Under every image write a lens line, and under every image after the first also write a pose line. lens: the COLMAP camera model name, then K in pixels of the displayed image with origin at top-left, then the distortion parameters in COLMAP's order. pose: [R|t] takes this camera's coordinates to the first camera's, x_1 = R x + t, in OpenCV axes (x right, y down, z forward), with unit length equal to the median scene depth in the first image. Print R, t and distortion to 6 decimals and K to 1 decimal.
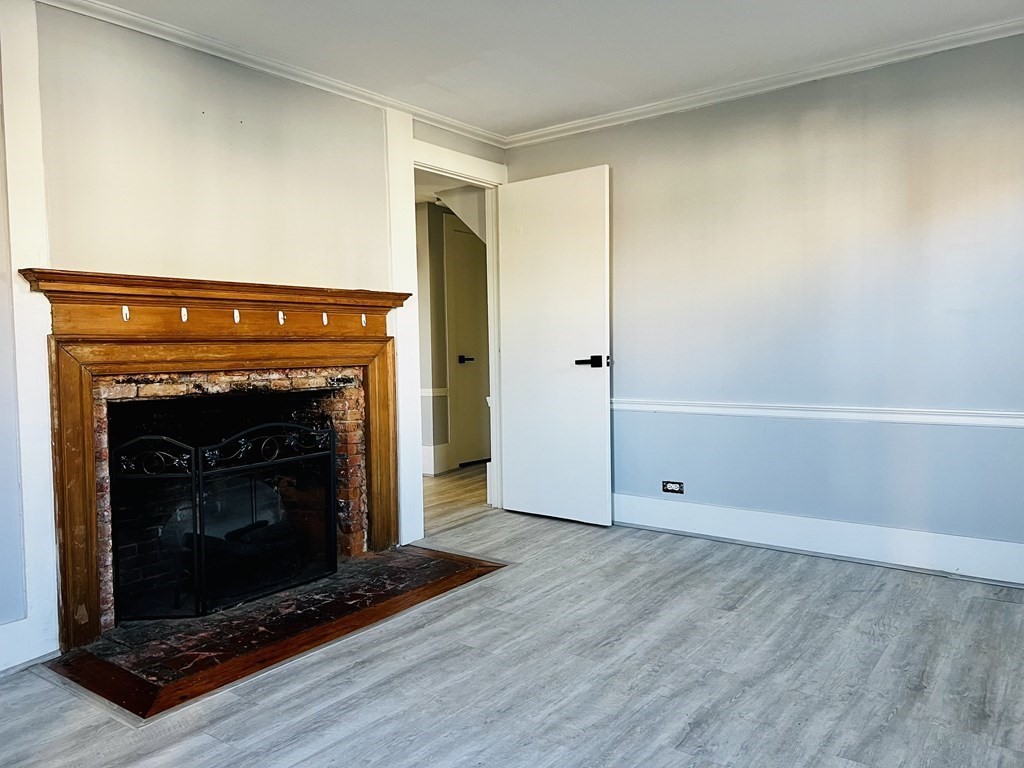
lens RADIAL K [[771.9, 0, 507.9], [0, 771.9, 387.2], [0, 0, 1]] dist [0.038051, -0.017194]
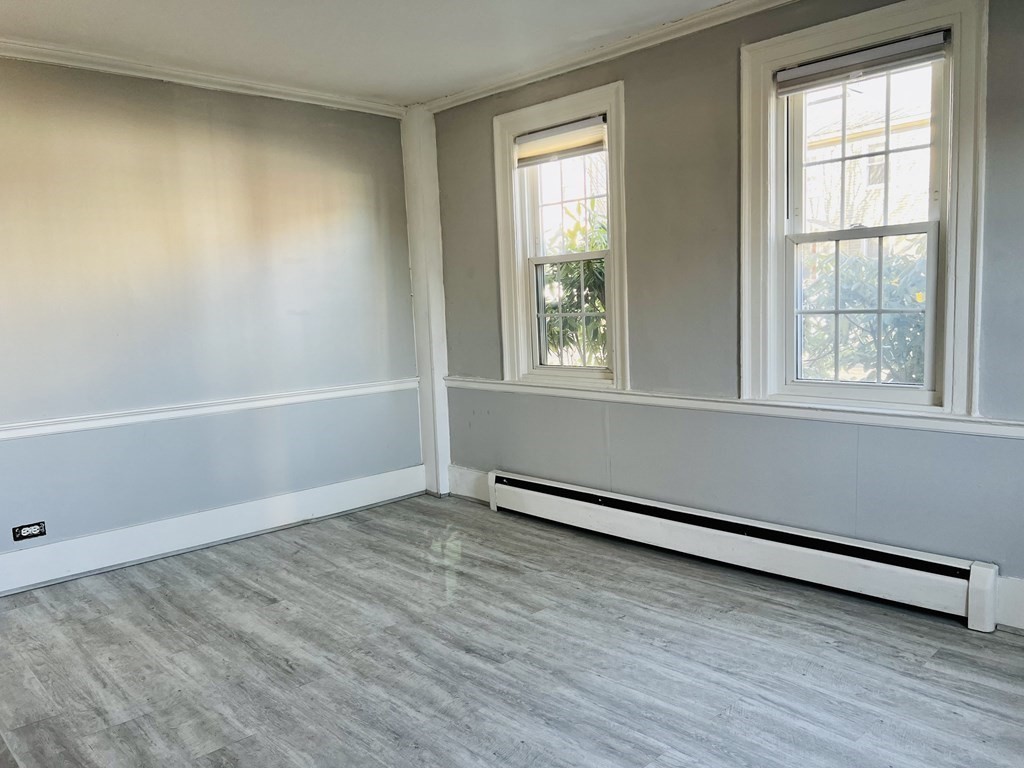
lens RADIAL K [[771.9, 0, 508.6], [0, 771.9, 380.6], [0, 0, 1]] dist [0.038051, -0.017194]
pose [[0.165480, -0.088193, 0.982262, -0.604598], [0.090719, 0.993132, 0.073885, -0.049176], [-0.982032, 0.076883, 0.172345, 0.462238]]
